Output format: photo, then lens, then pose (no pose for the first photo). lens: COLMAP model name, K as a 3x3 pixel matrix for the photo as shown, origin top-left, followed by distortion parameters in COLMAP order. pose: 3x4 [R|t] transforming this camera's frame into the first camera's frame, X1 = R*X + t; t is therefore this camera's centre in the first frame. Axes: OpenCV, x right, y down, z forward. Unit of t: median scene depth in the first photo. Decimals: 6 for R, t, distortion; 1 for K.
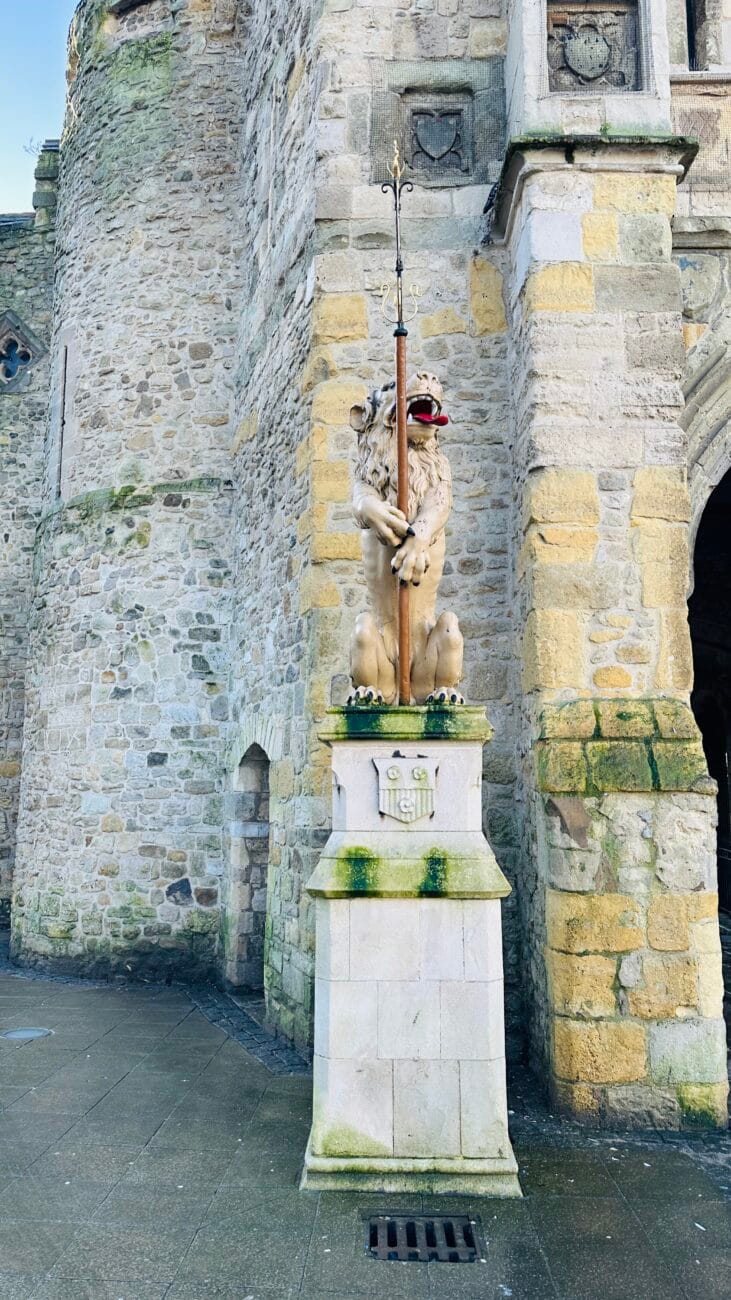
lens RADIAL K [[903.6, 0, 382.1], [0, 903.6, 647.5], [0, 0, 1]] dist [0.108037, -0.146687]
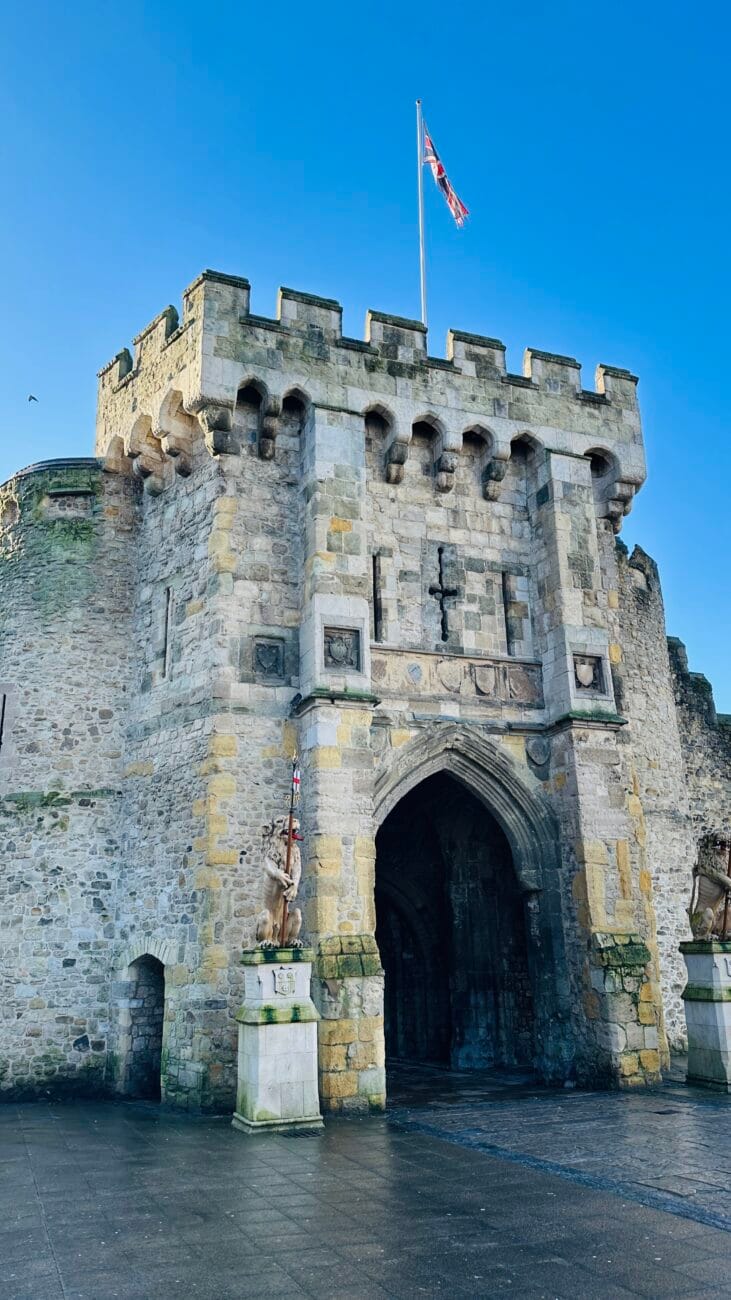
lens RADIAL K [[903.6, 0, 370.5], [0, 903.6, 644.8], [0, 0, 1]] dist [0.108037, -0.146687]
pose [[0.925076, 0.094040, 0.367956, -0.541931], [-0.031115, 0.984368, -0.173353, -0.237353], [-0.378506, 0.148916, 0.913541, -1.132897]]
